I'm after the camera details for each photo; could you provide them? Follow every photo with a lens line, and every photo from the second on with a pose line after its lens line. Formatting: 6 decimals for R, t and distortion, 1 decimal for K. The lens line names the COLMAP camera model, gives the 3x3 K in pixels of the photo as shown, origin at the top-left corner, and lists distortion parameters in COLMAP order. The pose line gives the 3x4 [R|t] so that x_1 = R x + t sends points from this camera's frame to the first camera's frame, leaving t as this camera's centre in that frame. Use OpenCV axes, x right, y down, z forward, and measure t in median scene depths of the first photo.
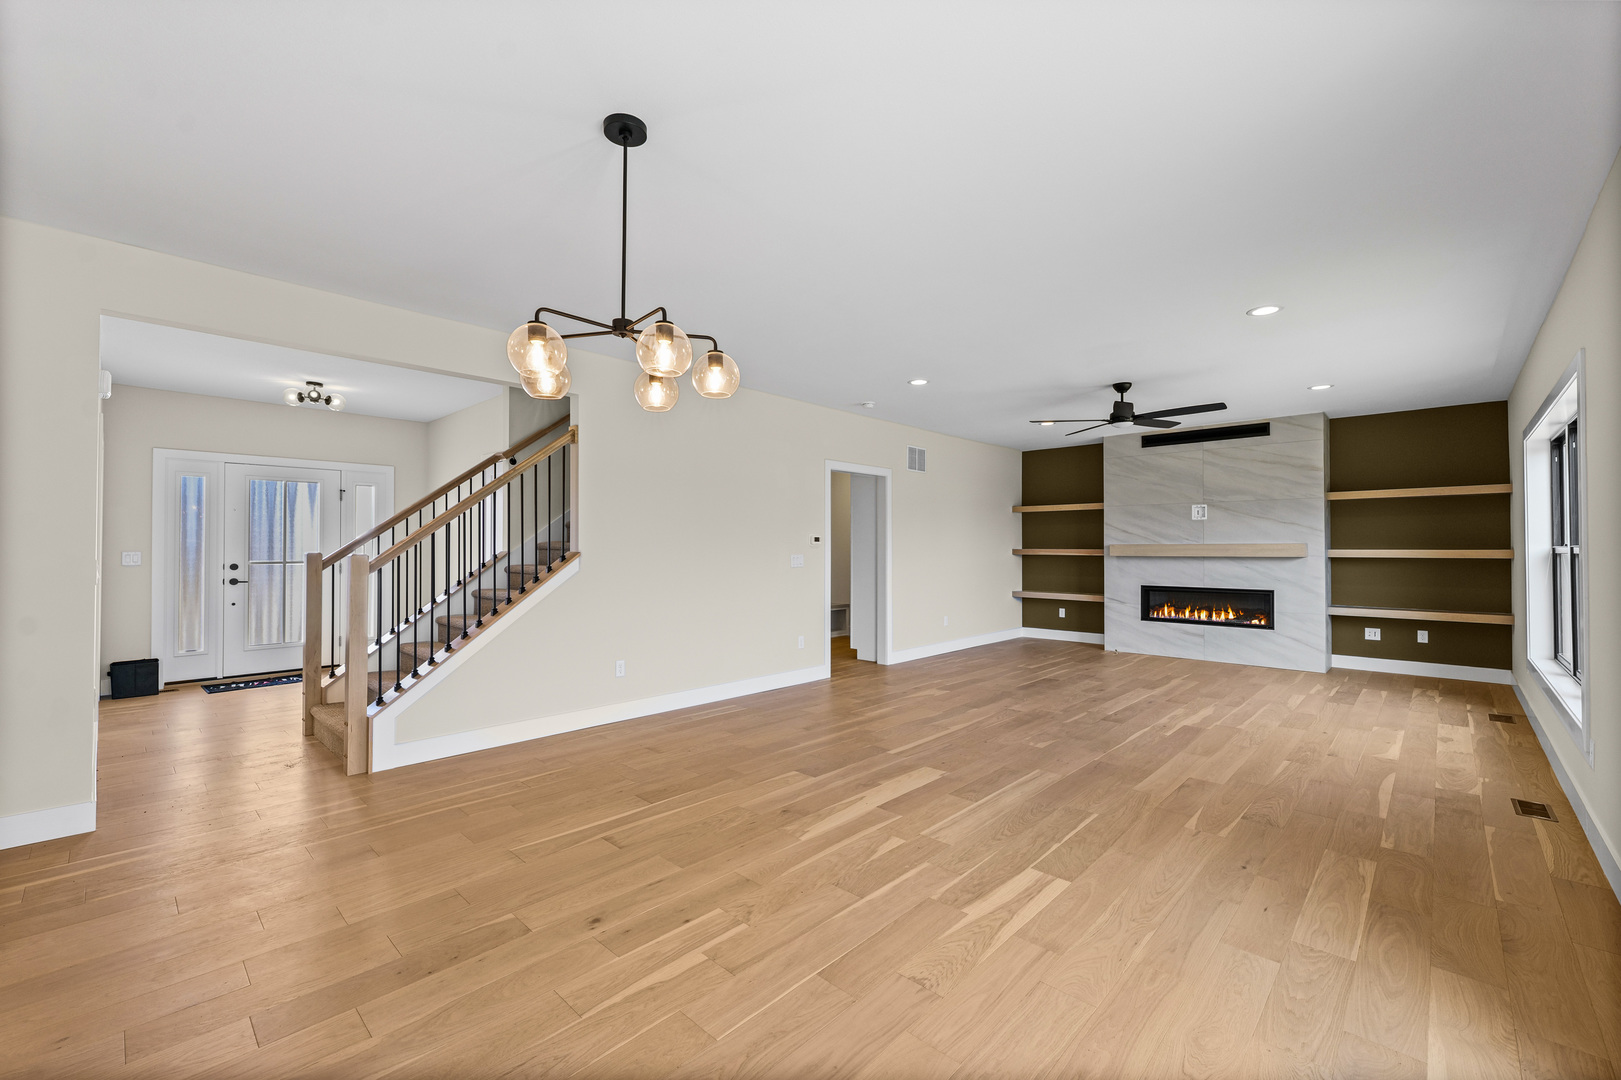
lens RADIAL K [[667.8, 0, 800.2], [0, 667.8, 541.1], [0, 0, 1]] dist [0.000577, -0.000025]
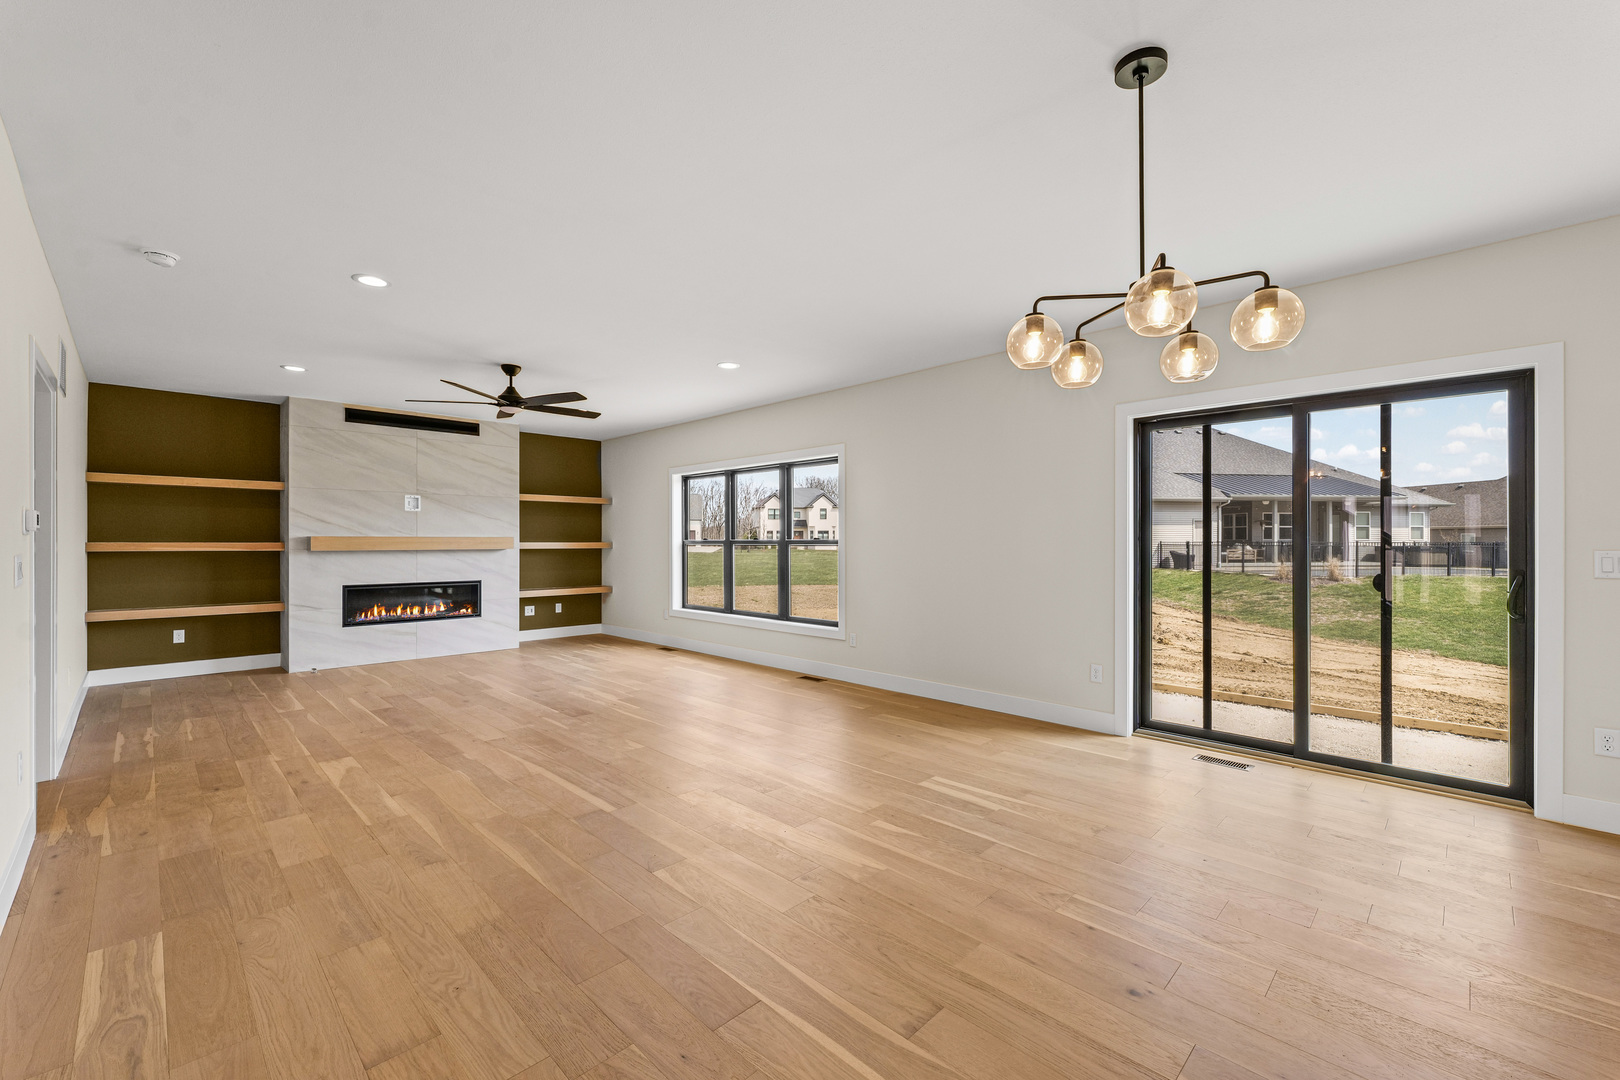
lens RADIAL K [[665.6, 0, 816.6], [0, 665.6, 546.4], [0, 0, 1]] dist [-0.002148, -0.000478]
pose [[0.005562, -0.006778, 0.999962, -0.358111], [-0.012304, 0.999901, 0.006846, 0.005114], [-0.999909, -0.012342, 0.005478, 0.443428]]
